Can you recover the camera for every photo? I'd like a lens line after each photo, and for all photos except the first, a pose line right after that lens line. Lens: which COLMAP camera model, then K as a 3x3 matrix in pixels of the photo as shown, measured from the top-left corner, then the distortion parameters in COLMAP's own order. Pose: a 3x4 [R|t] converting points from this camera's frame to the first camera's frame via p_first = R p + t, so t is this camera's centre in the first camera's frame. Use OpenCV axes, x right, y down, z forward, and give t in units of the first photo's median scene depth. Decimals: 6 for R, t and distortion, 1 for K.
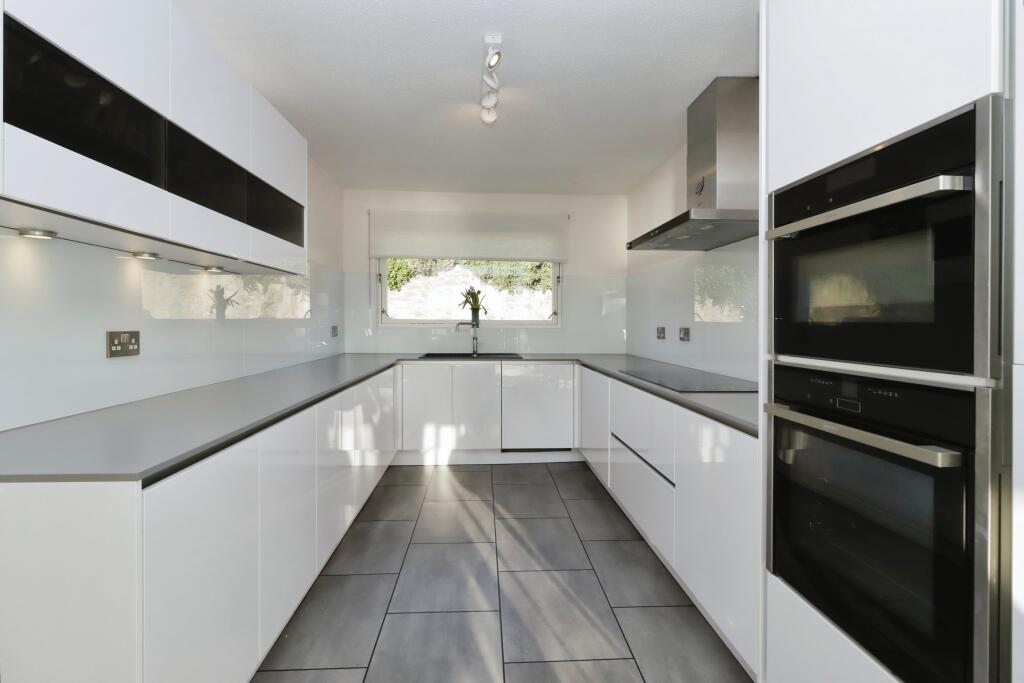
lens RADIAL K [[482.2, 0, 509.5], [0, 482.2, 330.5], [0, 0, 1]] dist [-0.001506, 0.012237]
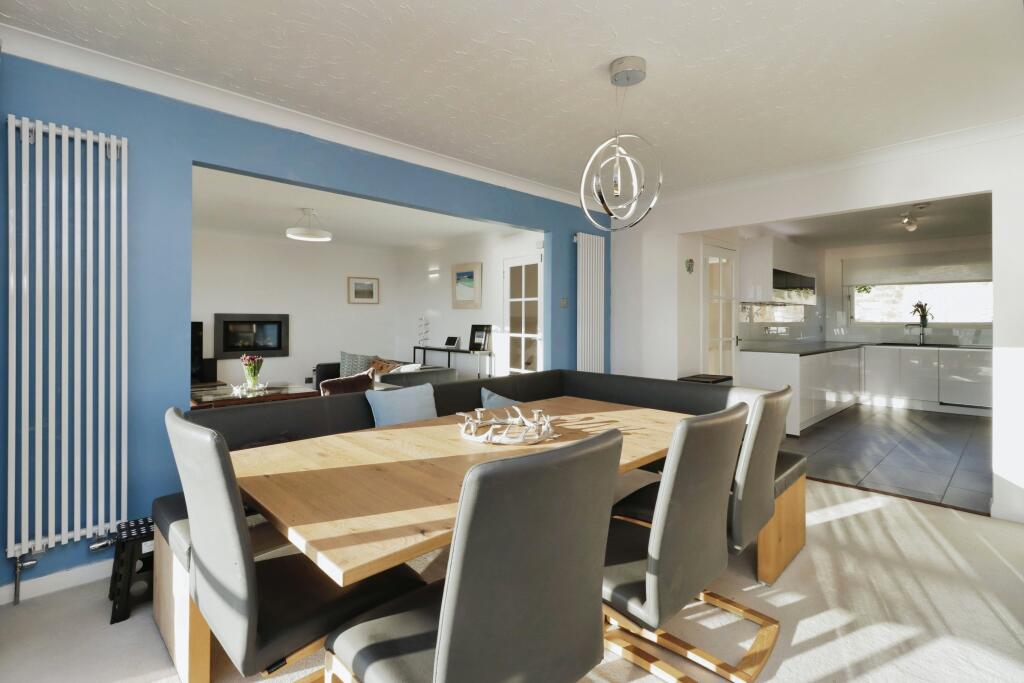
lens RADIAL K [[482.2, 0, 509.5], [0, 482.2, 330.5], [0, 0, 1]] dist [-0.001506, 0.012237]
pose [[0.647464, 0.008414, -0.762049, 0.264549], [-0.010306, 0.999944, 0.002284, 0.014954], [0.762026, 0.006375, 0.647515, -1.056007]]
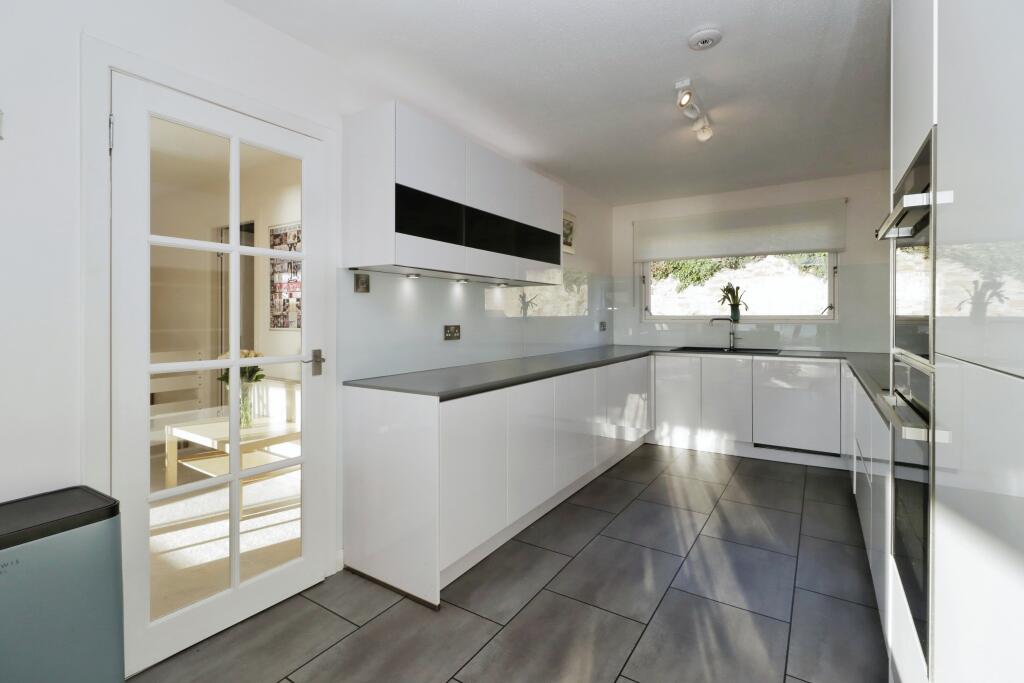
lens RADIAL K [[482.2, 0, 509.5], [0, 482.2, 330.5], [0, 0, 1]] dist [-0.001506, 0.012237]
pose [[0.806519, 0.007836, -0.591156, 0.153259], [-0.002690, 0.999950, 0.009583, 0.001196], [0.591202, -0.006139, 0.806500, -0.106005]]
